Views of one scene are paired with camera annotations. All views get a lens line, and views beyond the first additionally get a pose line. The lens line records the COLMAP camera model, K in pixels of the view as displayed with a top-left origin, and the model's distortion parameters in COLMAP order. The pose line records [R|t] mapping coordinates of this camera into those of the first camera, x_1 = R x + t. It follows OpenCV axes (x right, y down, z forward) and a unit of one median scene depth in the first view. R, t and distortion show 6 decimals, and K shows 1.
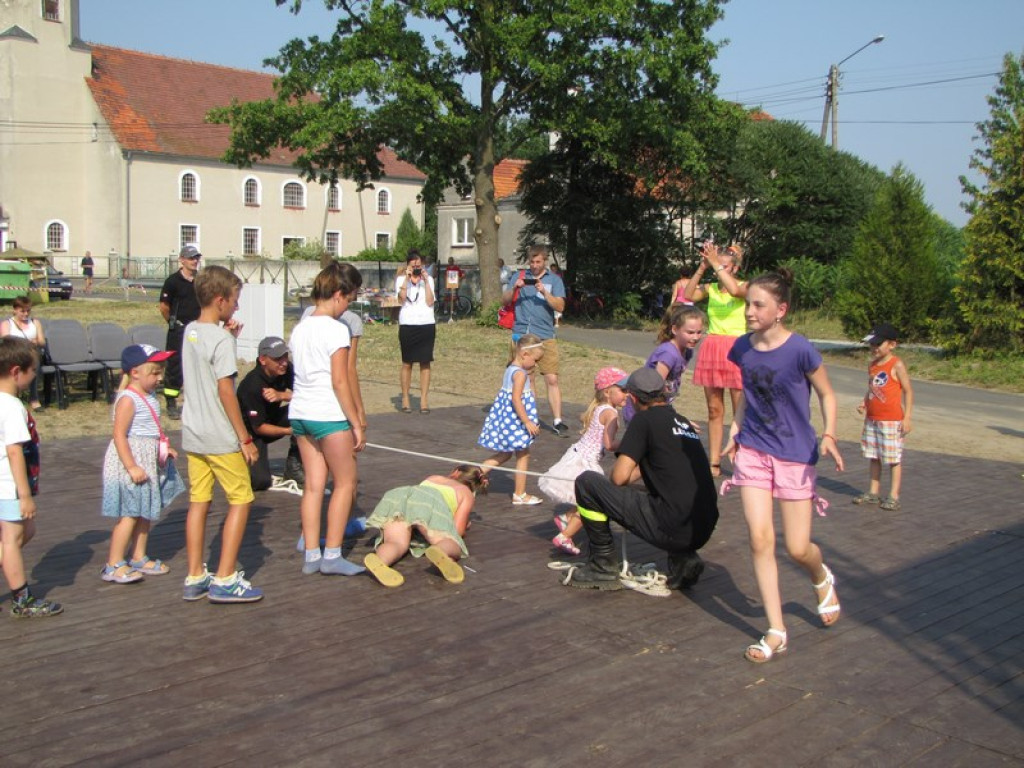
lens RADIAL K [[1186.3, 0, 512.0], [0, 1186.3, 384.0], [0, 0, 1]] dist [-0.082878, 0.257180]
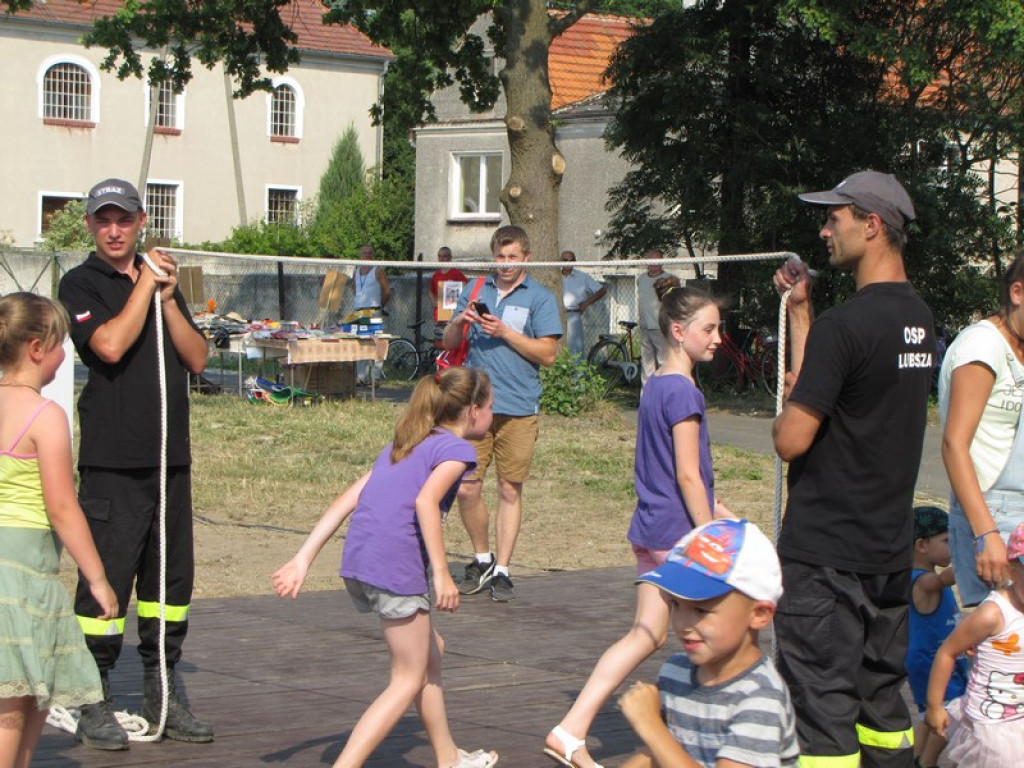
lens RADIAL K [[2912.8, 0, 512.0], [0, 2912.8, 384.0], [0, 0, 1]] dist [0.256830, 1.332310]
pose [[0.999603, 0.007437, -0.027168, 0.000681], [-0.009019, 0.998241, -0.058590, 0.004076], [0.026684, 0.058811, 0.997912, -0.058590]]
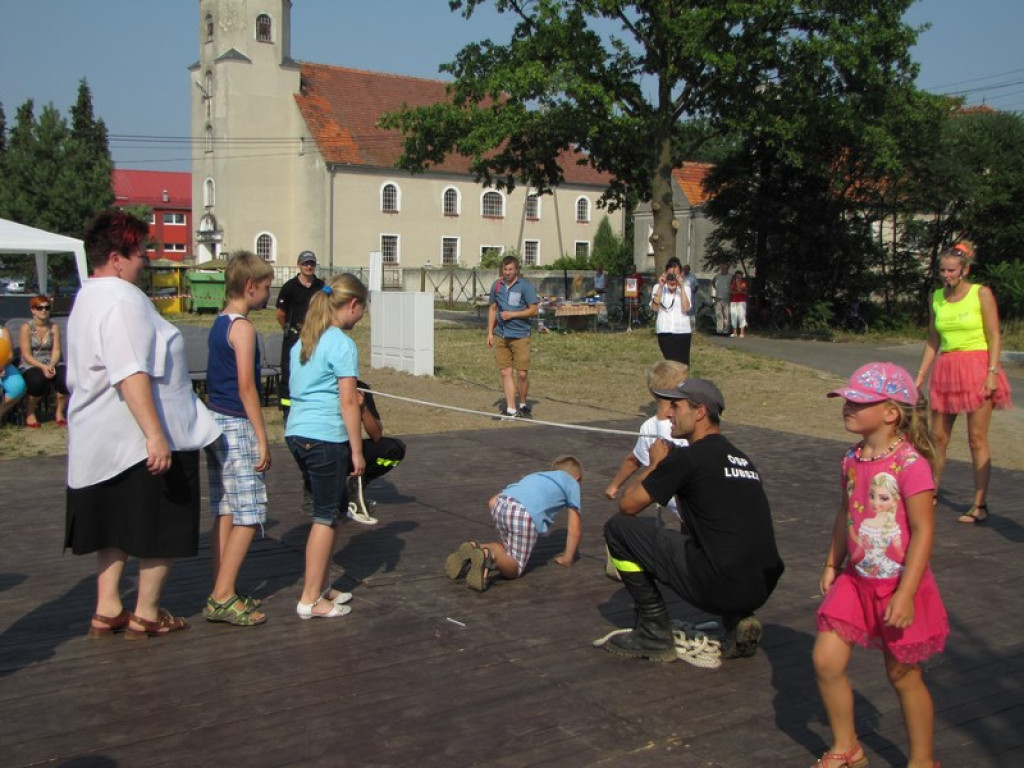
lens RADIAL K [[1186.7, 0, 498.5], [0, 1186.7, 389.0], [0, 0, 1]] dist [-0.088363, 0.299543]
pose [[0.982268, 0.012196, -0.187086, 0.025655], [-0.012890, 0.999914, -0.002491, -0.001594], [0.187039, 0.004858, 0.982340, 0.032952]]
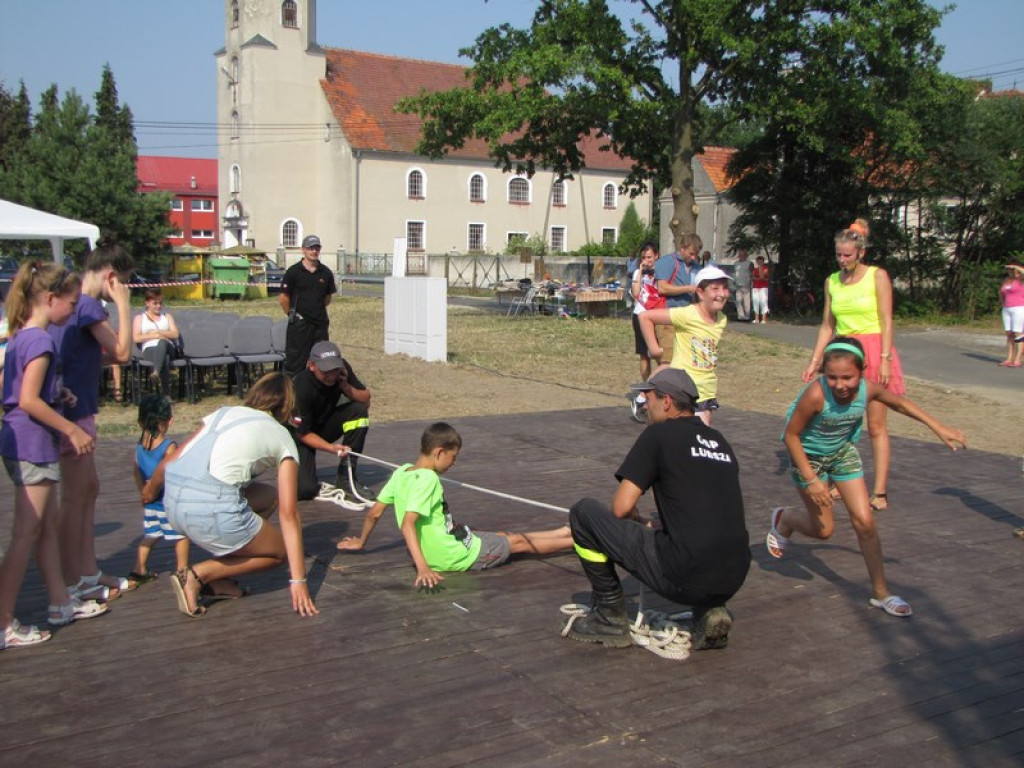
lens RADIAL K [[1187.4, 0, 512.0], [0, 1187.4, 384.0], [0, 0, 1]] dist [-0.087098, 0.316790]
pose [[0.979524, 0.014819, -0.200780, 0.033229], [-0.014173, 0.999889, 0.004654, -0.001376], [0.200826, -0.001713, 0.979625, 0.038116]]
